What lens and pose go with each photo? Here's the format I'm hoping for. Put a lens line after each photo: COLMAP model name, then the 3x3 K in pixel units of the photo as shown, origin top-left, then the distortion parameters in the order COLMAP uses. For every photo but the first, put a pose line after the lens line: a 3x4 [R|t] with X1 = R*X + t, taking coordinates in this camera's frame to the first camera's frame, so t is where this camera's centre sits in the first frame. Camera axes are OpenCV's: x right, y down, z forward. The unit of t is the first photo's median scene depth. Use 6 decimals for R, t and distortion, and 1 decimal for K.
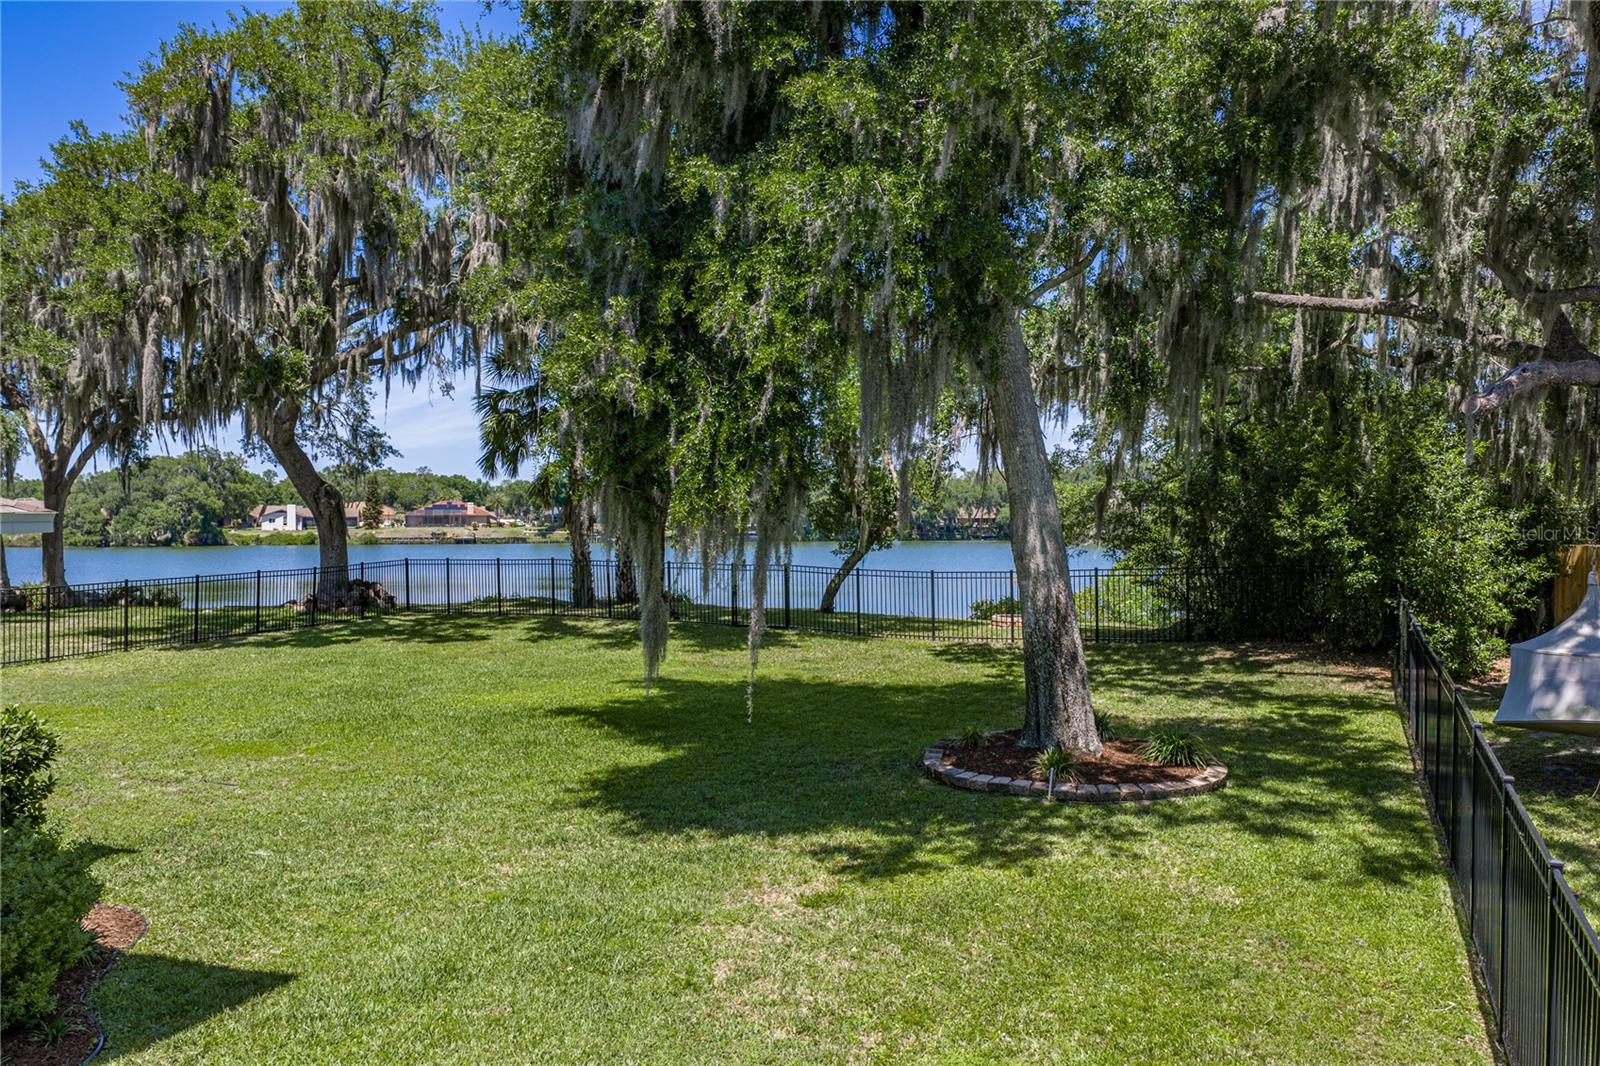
lens RADIAL K [[1331.6, 0, 797.1], [0, 1331.6, 531.7], [0, 0, 1]] dist [0.032010, 0.002071]
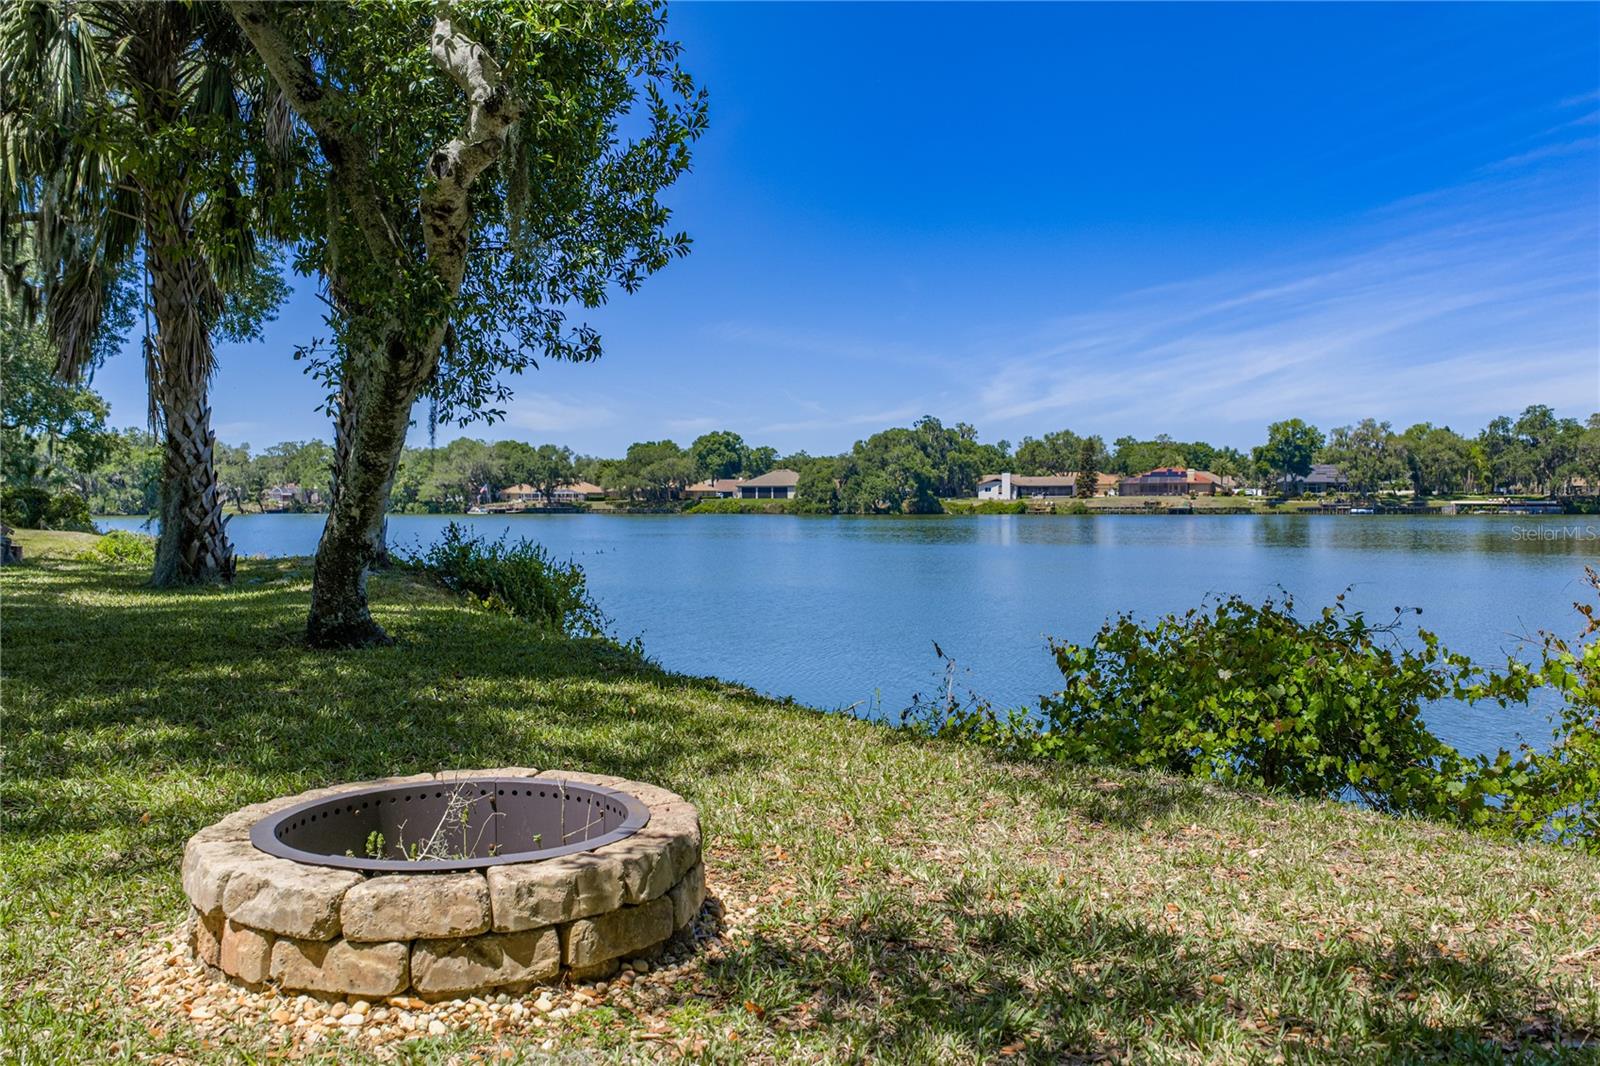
lens RADIAL K [[1321.4, 0, 798.9], [0, 1321.4, 539.1], [0, 0, 1]] dist [0.028924, -0.002220]
pose [[0.839295, 0.016938, -0.543413, 0.023308], [-0.004014, 0.999680, 0.024961, 0.004559], [0.543662, -0.018768, 0.839095, 0.102544]]
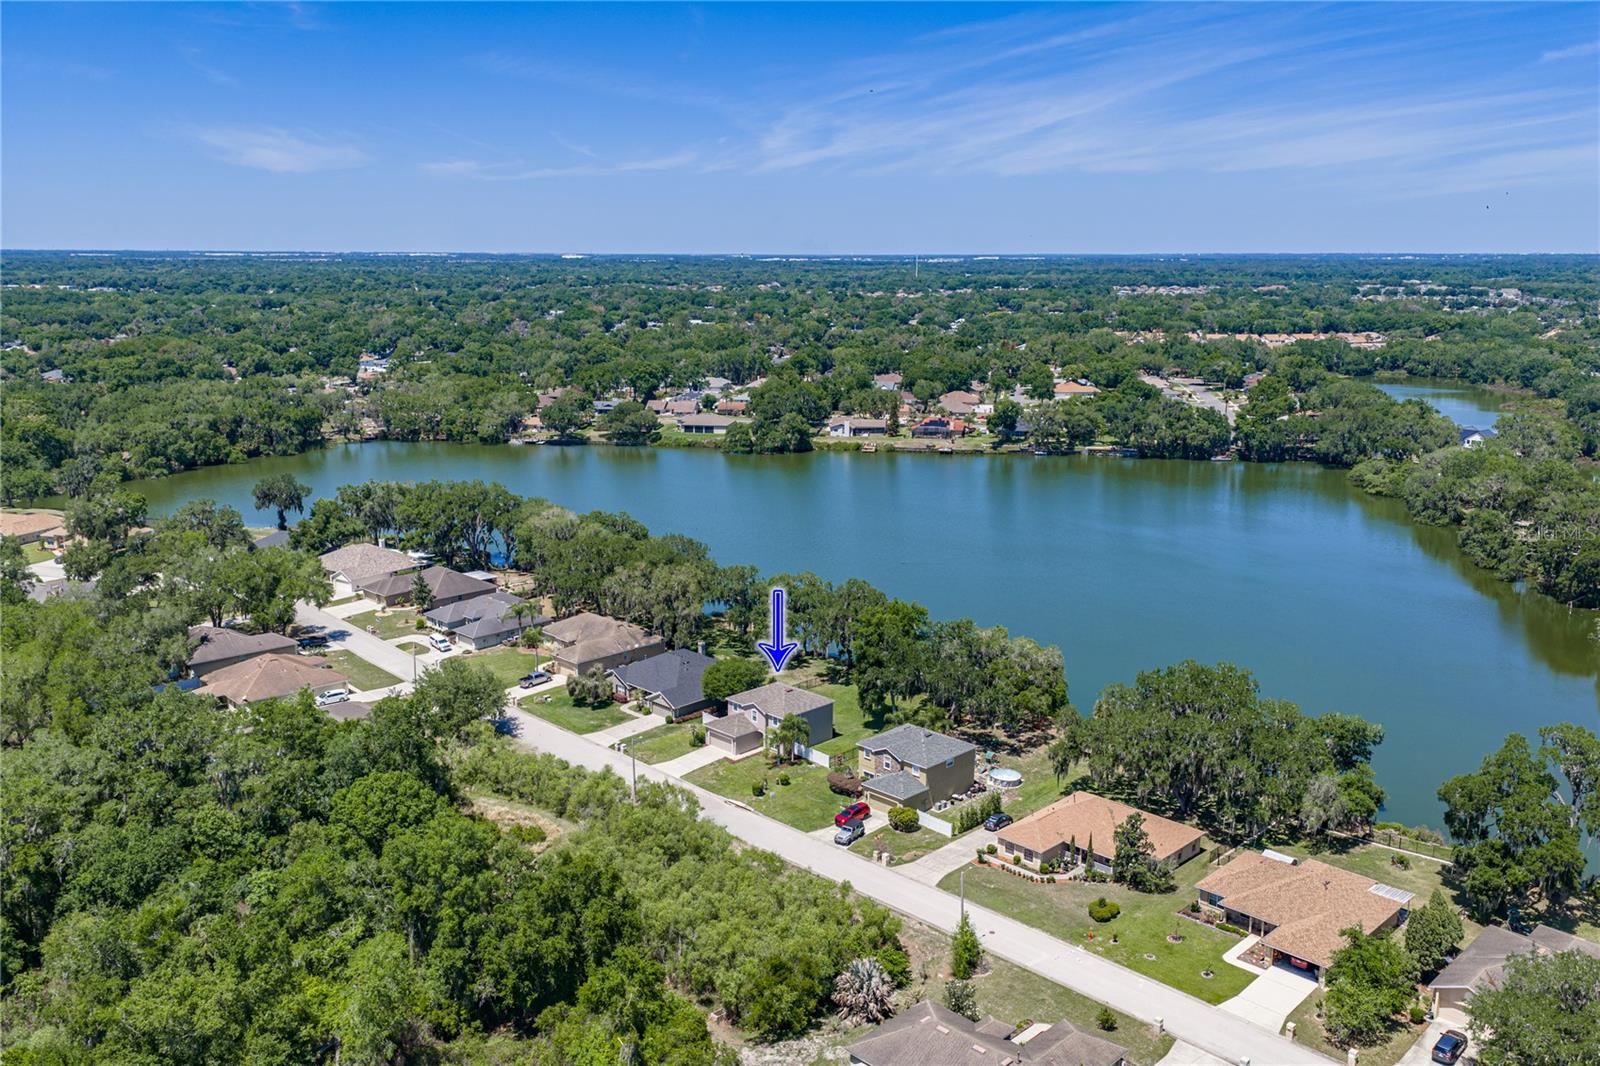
lens RADIAL K [[1346.9, 0, 797.9], [0, 1346.9, 531.0], [0, 0, 1]] dist [0.016561, -0.002679]
pose [[0.916461, 0.086077, -0.390756, 0.234588], [-0.007650, 0.980177, 0.197977, -0.221836], [0.400051, -0.178449, 0.898952, -0.561377]]
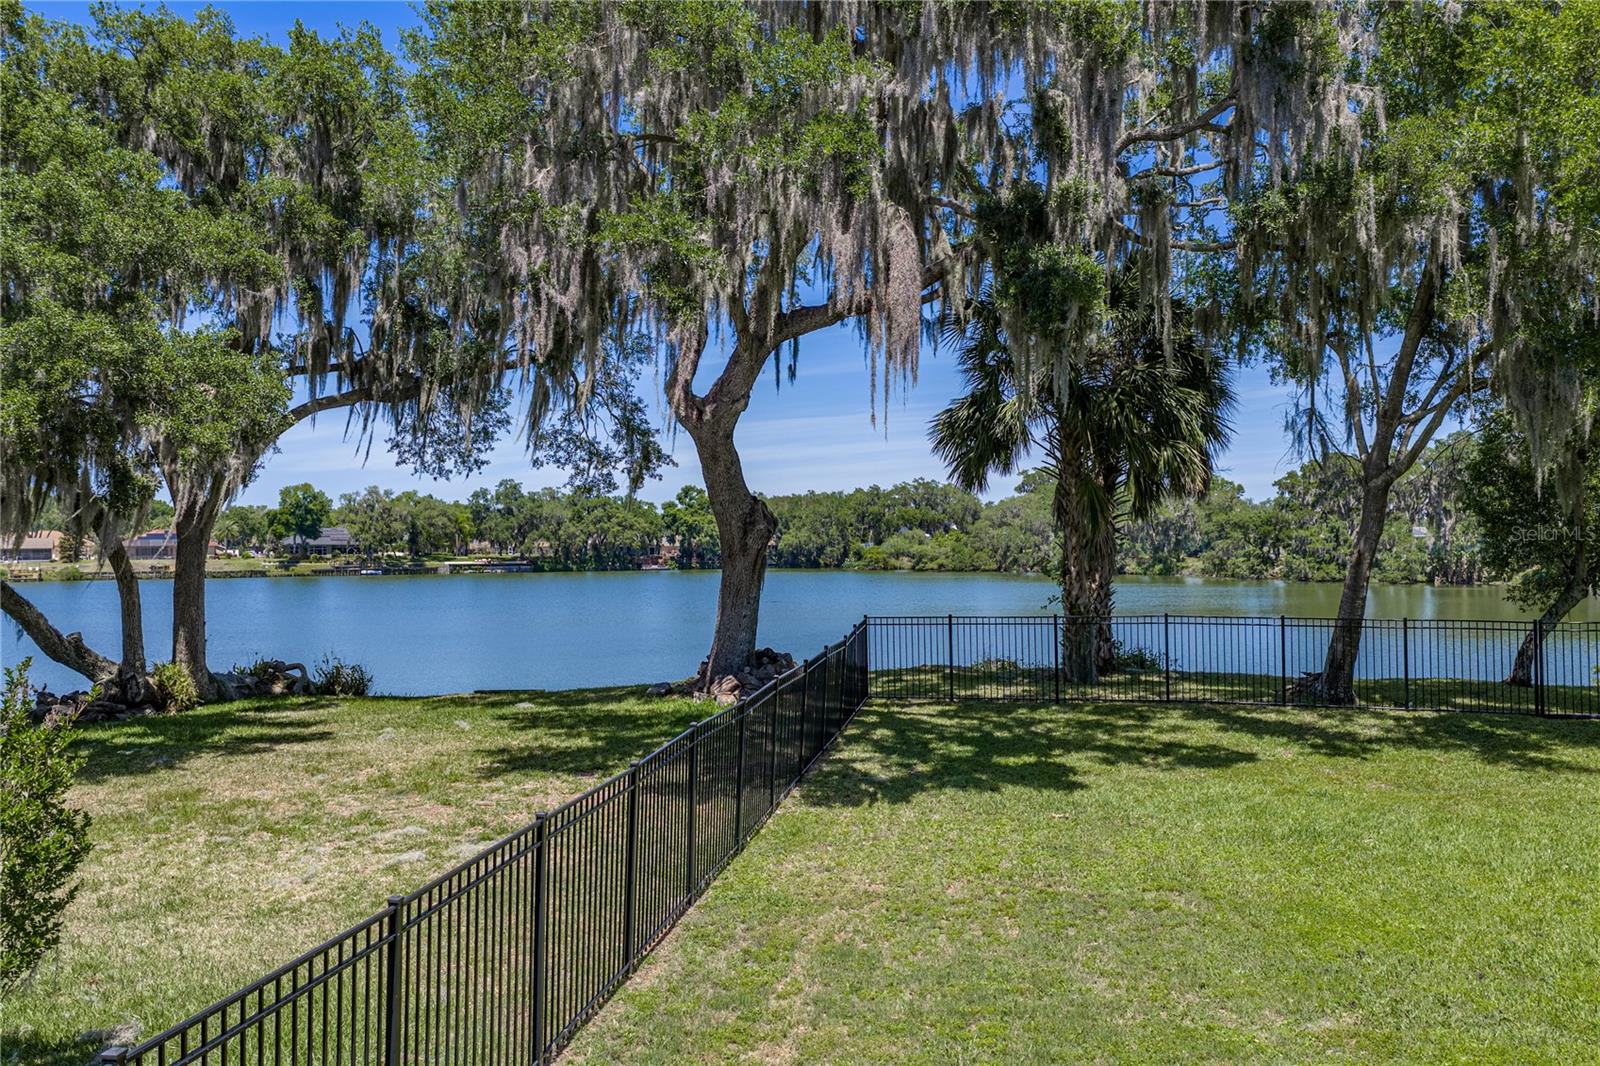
lens RADIAL K [[1344.5, 0, 800.0], [0, 1344.5, 539.7], [0, 0, 1]] dist [0.032121, -0.010477]
pose [[0.974490, -0.004963, 0.224374, -0.059736], [0.008198, 0.999875, -0.013490, -0.001082], [-0.224279, 0.014985, 0.974410, 0.047418]]
